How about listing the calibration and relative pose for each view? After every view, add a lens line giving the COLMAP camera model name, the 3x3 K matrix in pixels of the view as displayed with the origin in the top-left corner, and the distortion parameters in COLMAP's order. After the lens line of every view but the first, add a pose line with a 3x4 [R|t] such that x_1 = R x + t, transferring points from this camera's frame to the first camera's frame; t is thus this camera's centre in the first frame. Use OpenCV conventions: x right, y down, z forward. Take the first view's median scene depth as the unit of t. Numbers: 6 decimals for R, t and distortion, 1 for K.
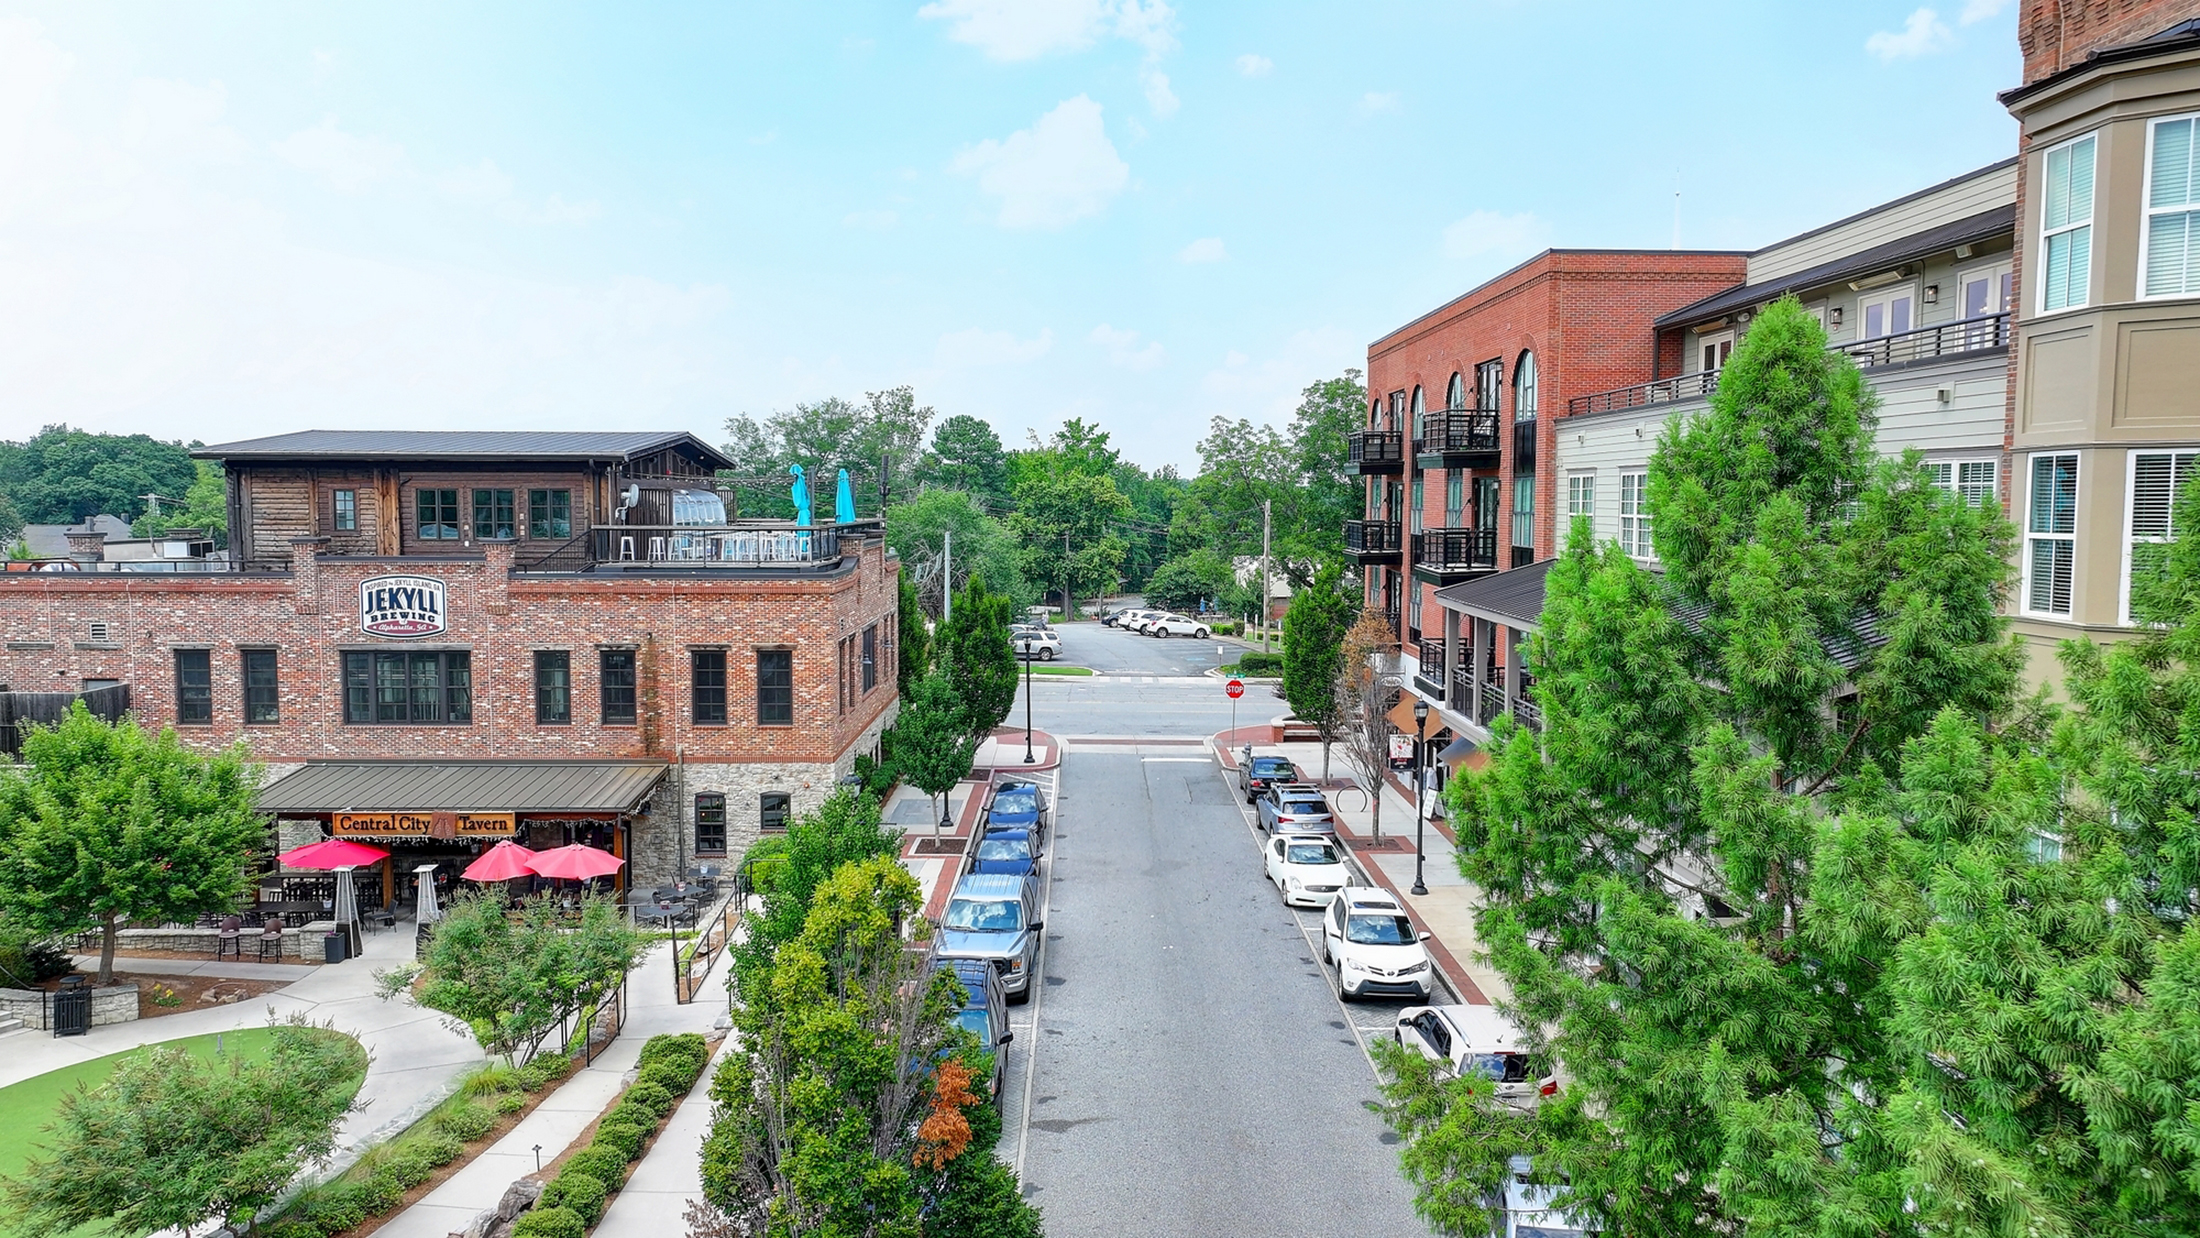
lens RADIAL K [[1513.1, 0, 1097.3], [0, 1513.1, 582.7], [0, 0, 1]] dist [-0.006443, 0.001653]
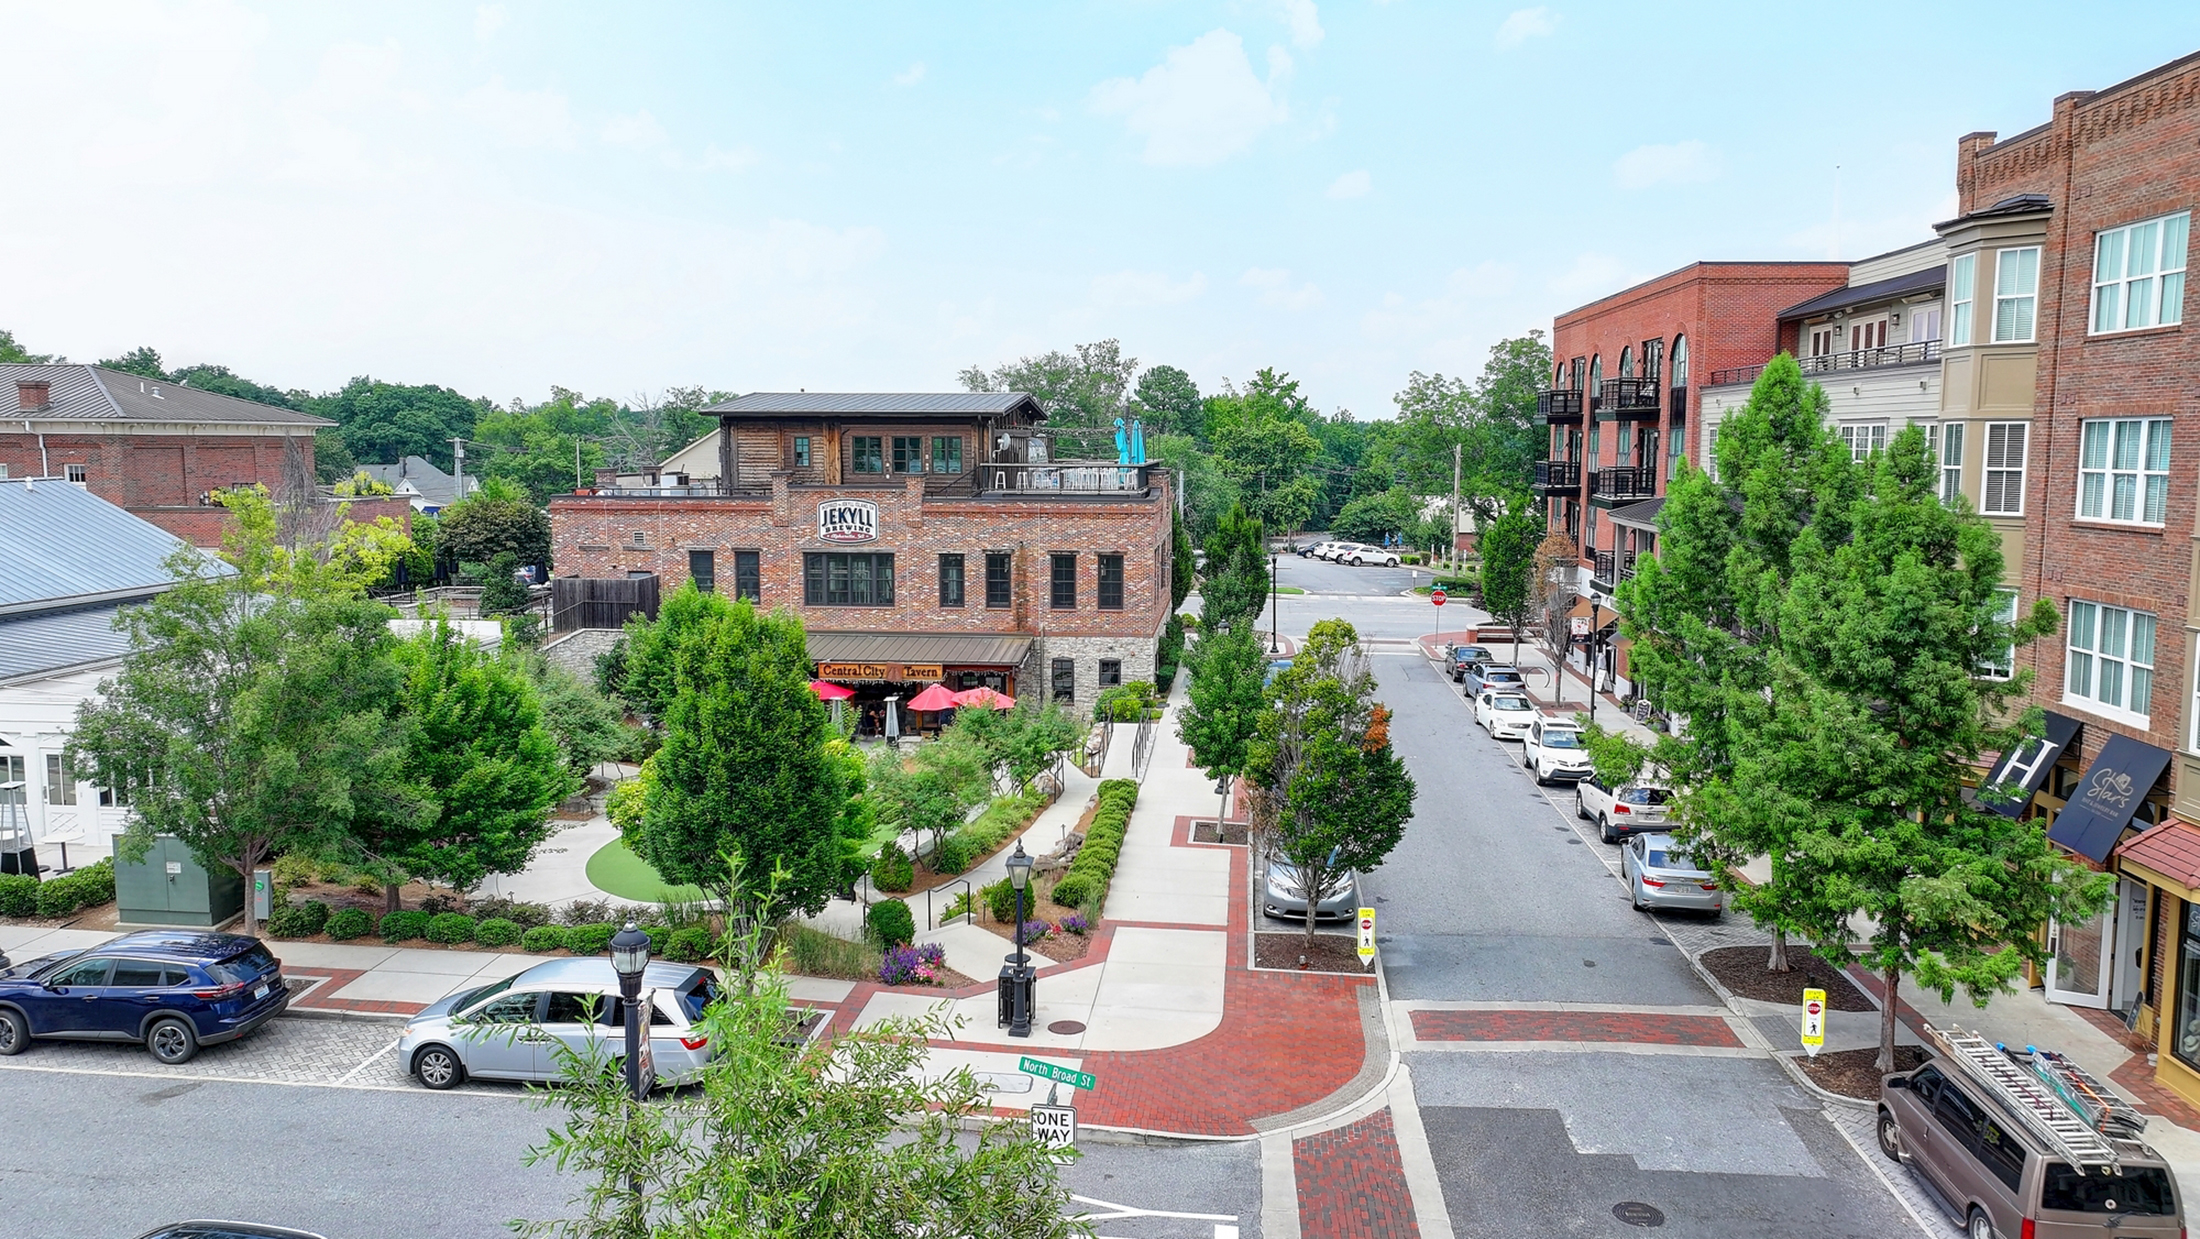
lens RADIAL K [[1513.1, 0, 1097.3], [0, 1513.1, 583.2], [0, 0, 1]] dist [-0.006443, 0.001653]
pose [[0.994603, 0.009823, -0.103287, -0.083424], [-0.005877, 0.999244, 0.038438, 0.017540], [0.103586, -0.037624, 0.993909, -0.363061]]
